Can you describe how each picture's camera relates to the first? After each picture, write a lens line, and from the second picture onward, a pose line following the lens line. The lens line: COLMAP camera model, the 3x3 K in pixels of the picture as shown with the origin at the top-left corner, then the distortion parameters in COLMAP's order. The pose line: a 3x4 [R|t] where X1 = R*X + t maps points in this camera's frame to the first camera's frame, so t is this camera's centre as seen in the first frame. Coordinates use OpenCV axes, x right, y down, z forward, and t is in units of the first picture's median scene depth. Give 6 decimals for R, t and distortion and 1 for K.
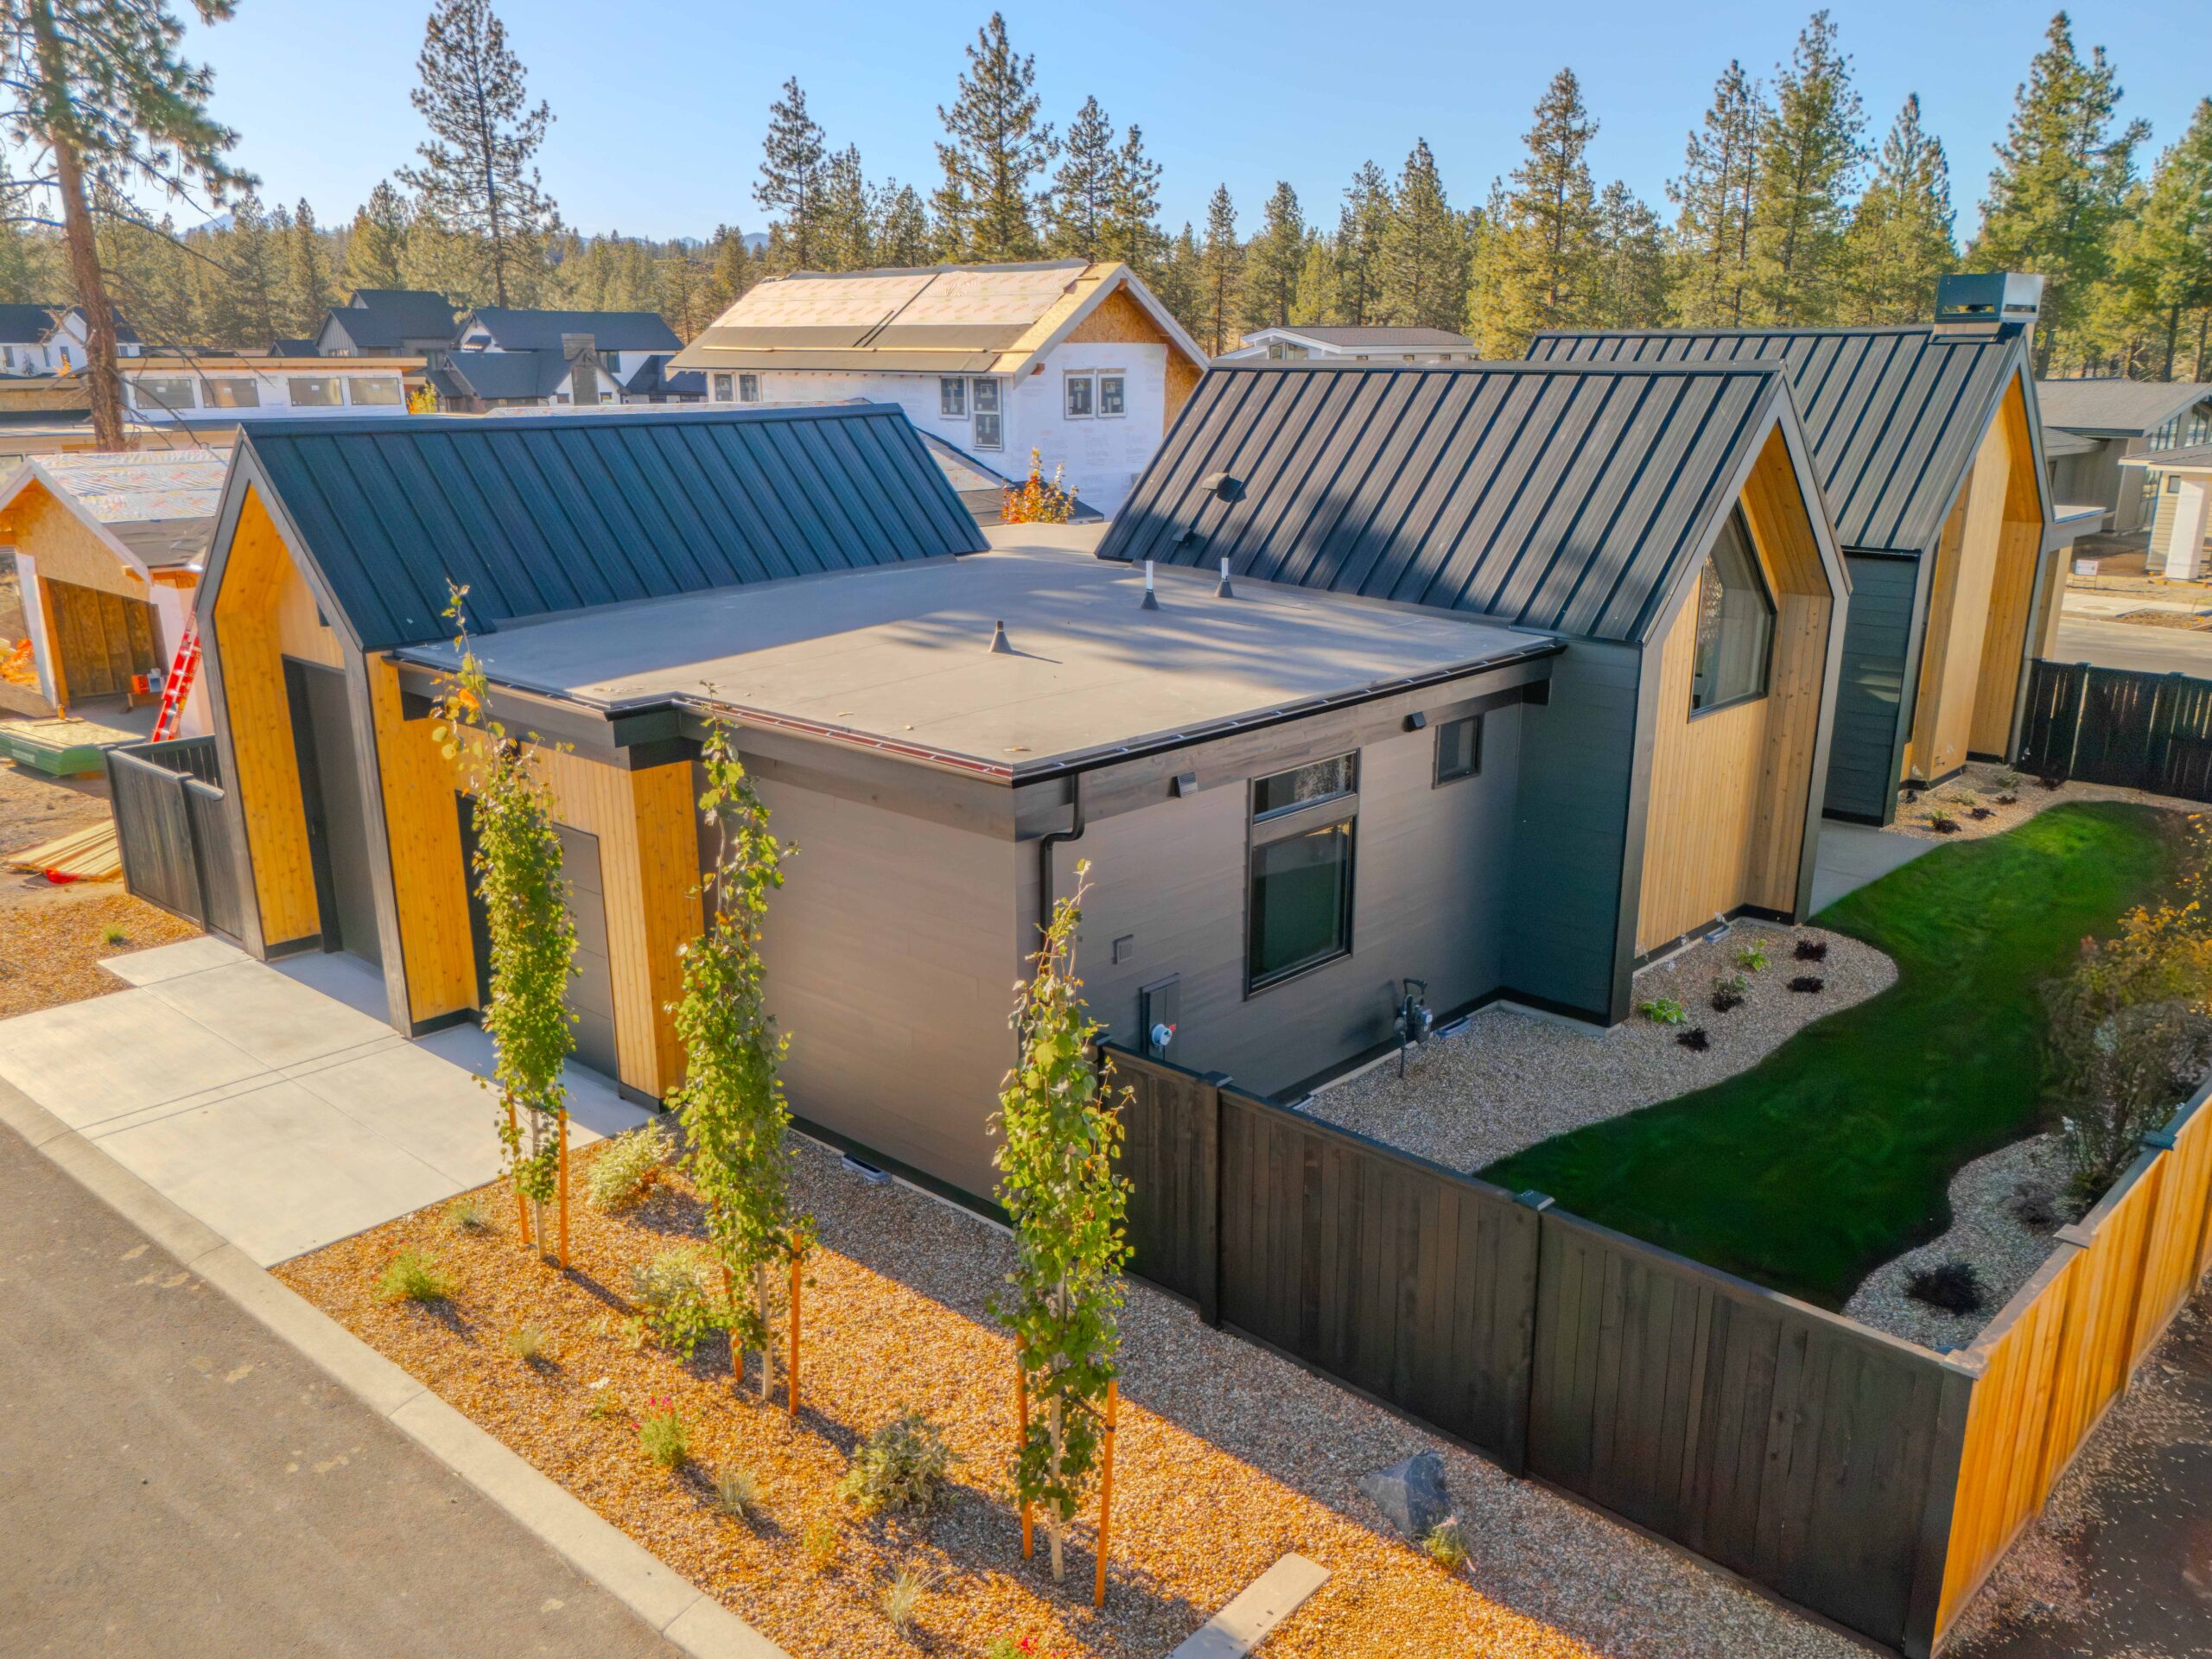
lens RADIAL K [[1786.0, 0, 1103.4], [0, 1786.0, 895.8], [0, 0, 1]] dist [0.057888, -0.044262]
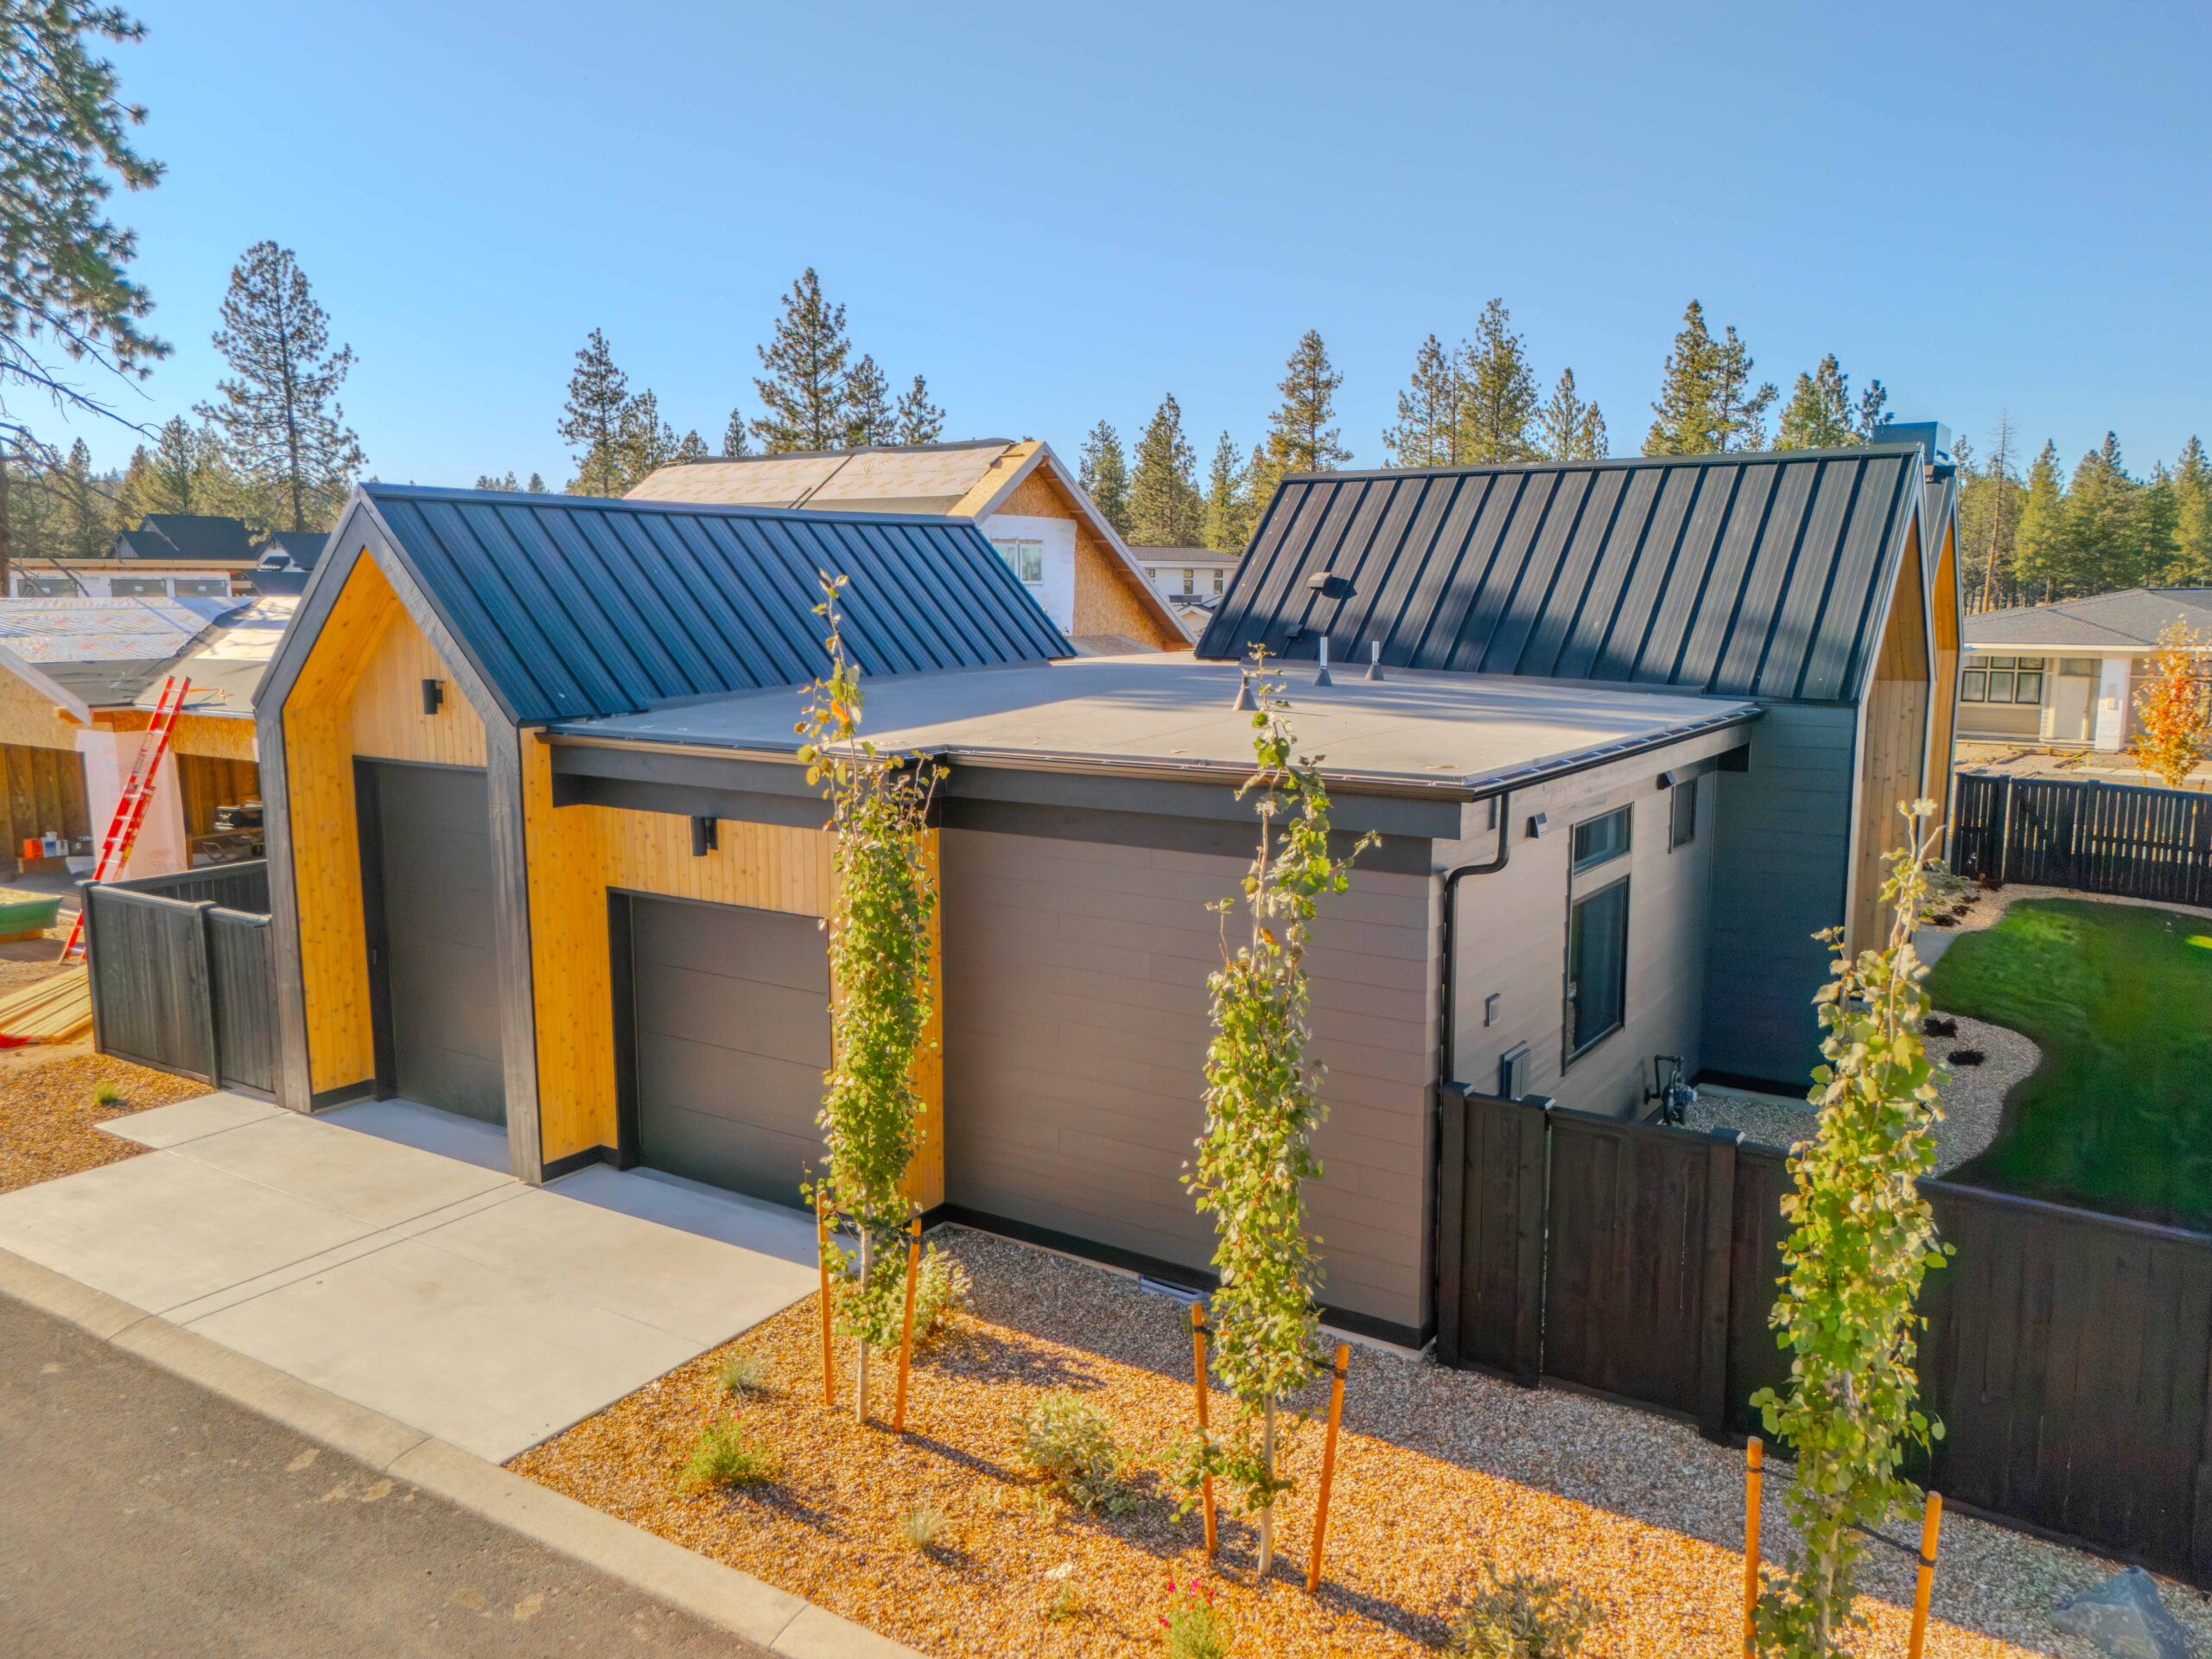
lens RADIAL K [[1646.8, 0, 1106.0], [0, 1646.8, 829.5], [0, 0, 1]] dist [0.054045, -0.037478]
pose [[0.986953, -0.023295, 0.159314, -0.050115], [0.047230, 0.987837, -0.148148, 0.008867], [-0.153925, 0.153739, 0.976049, 0.035380]]
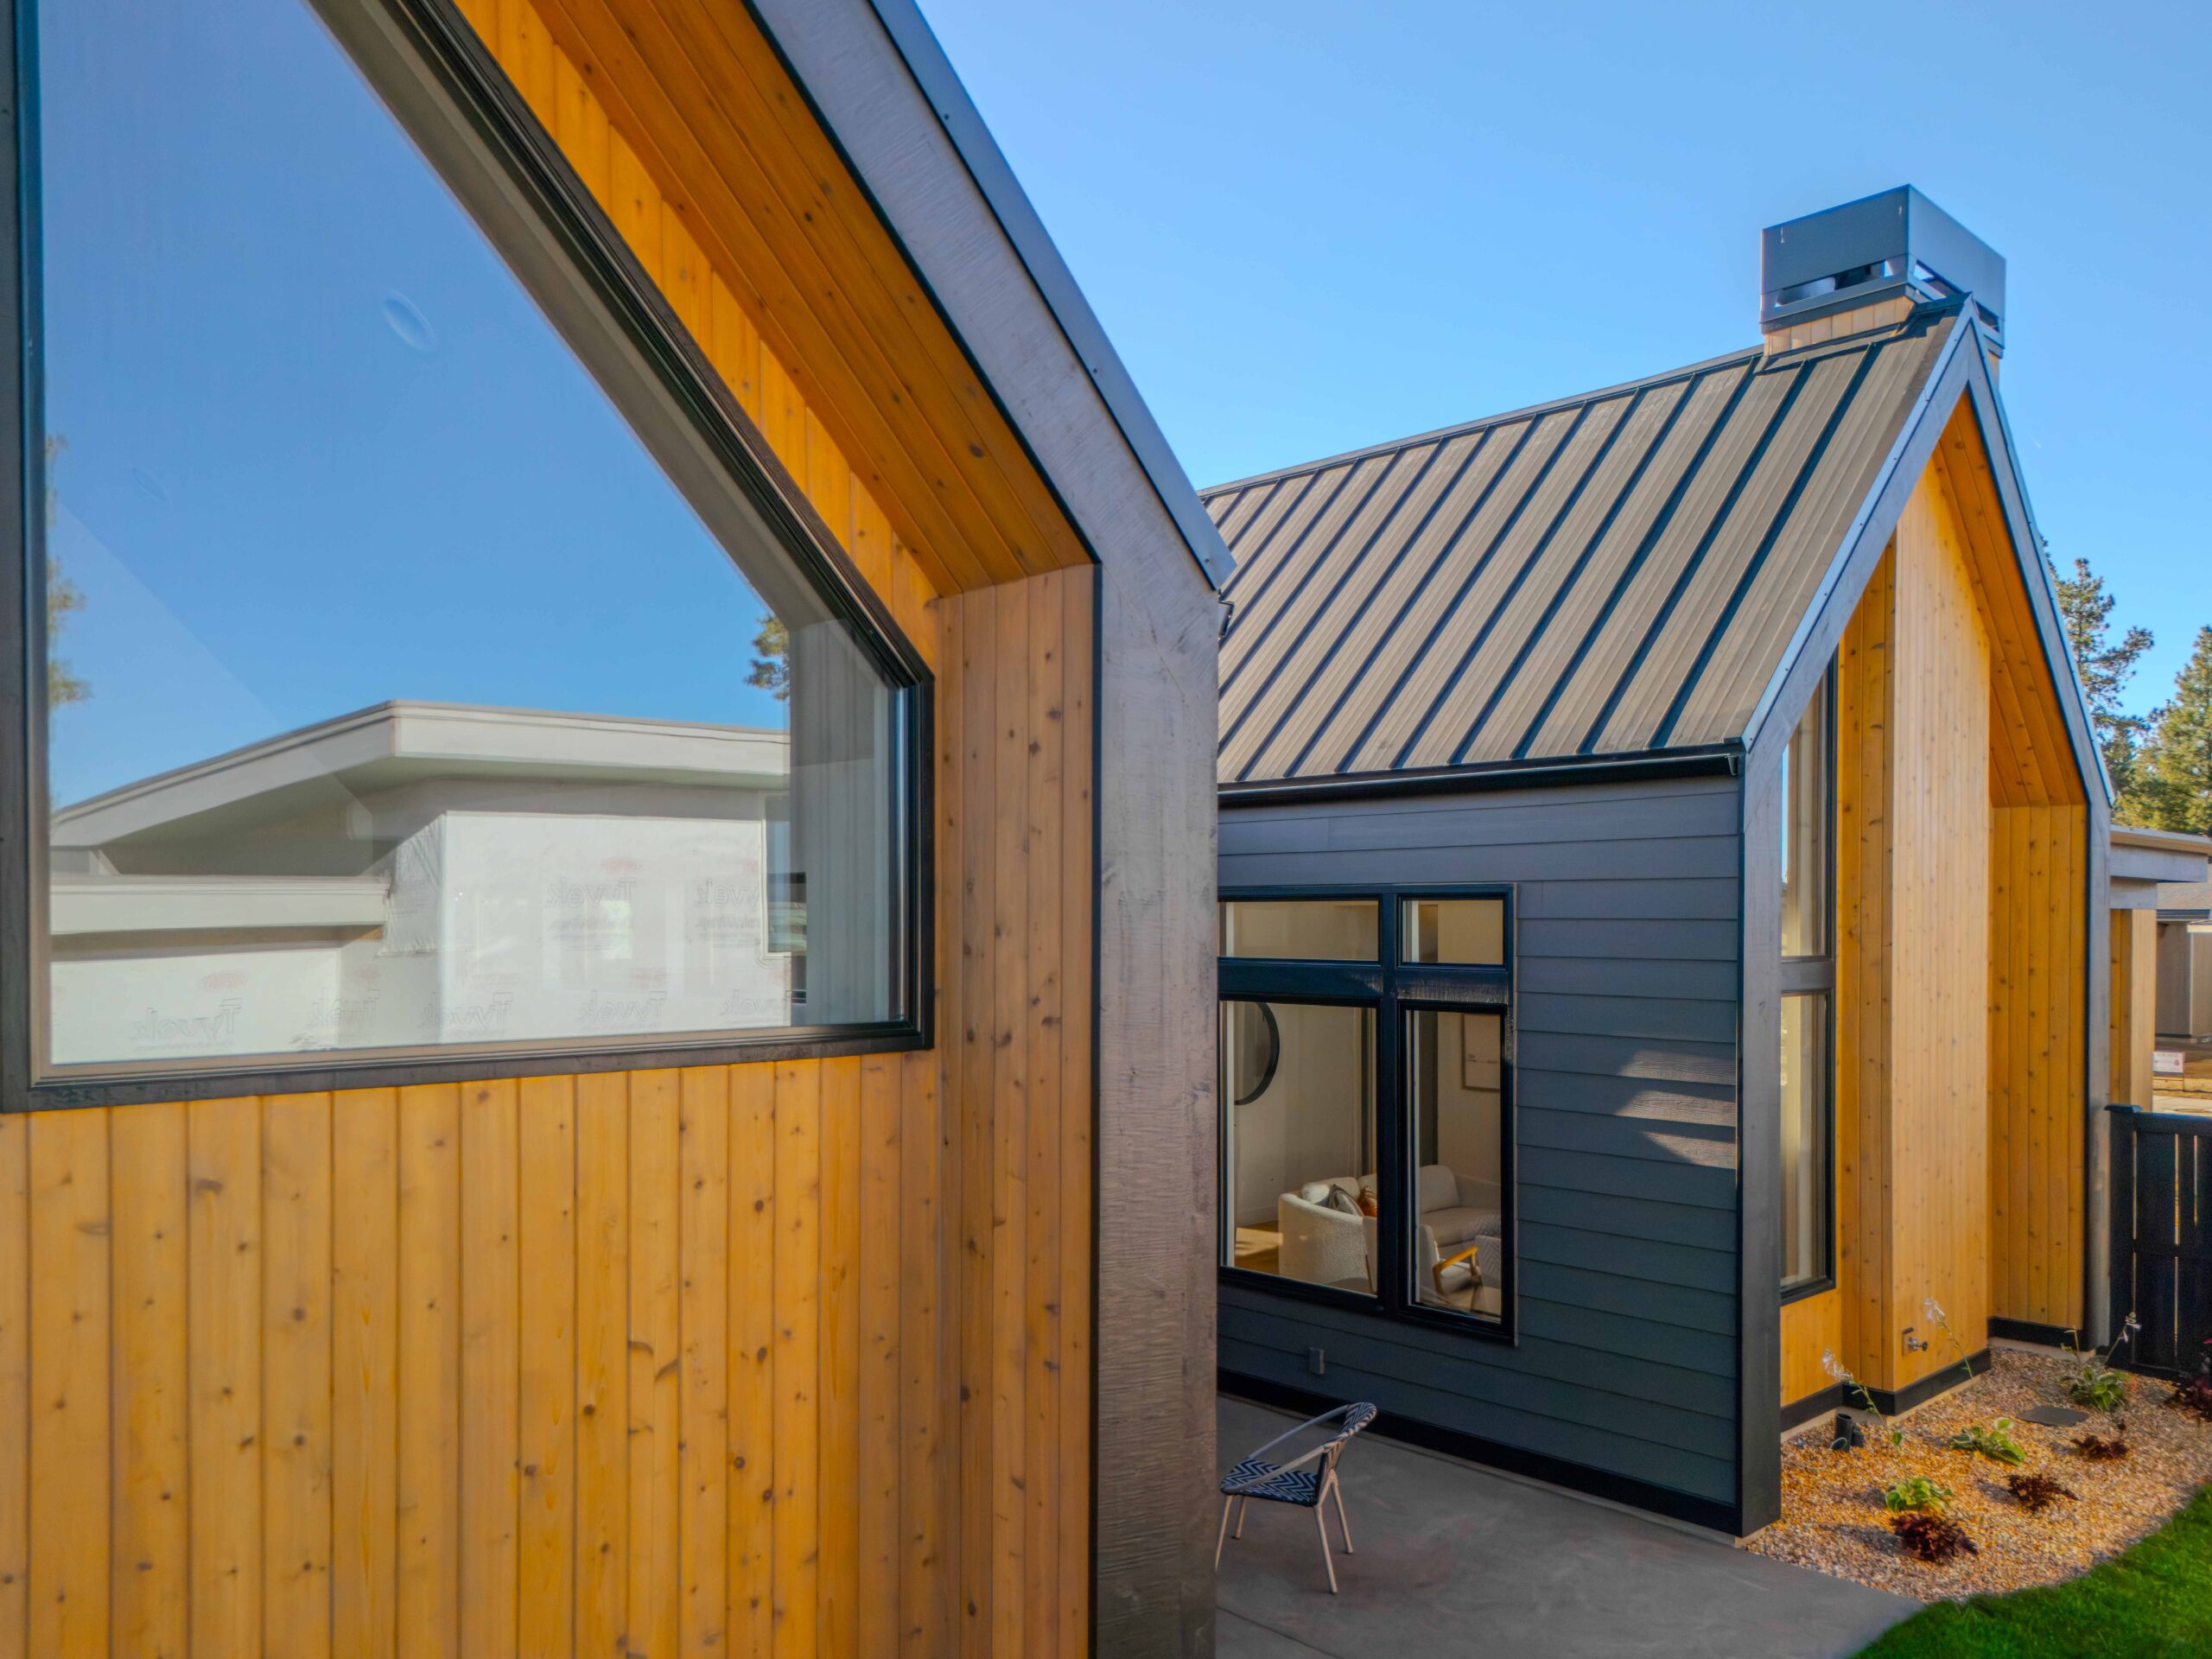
lens RADIAL K [[1676.0, 0, 1109.8], [0, 1676.0, 934.1], [0, 0, 1]] dist [0.075549, -0.073253]
pose [[0.998487, 0.003377, -0.054887, 0.096847], [-0.019095, 0.957297, -0.288474, -0.015362], [0.051569, 0.289086, 0.955913, 0.191122]]
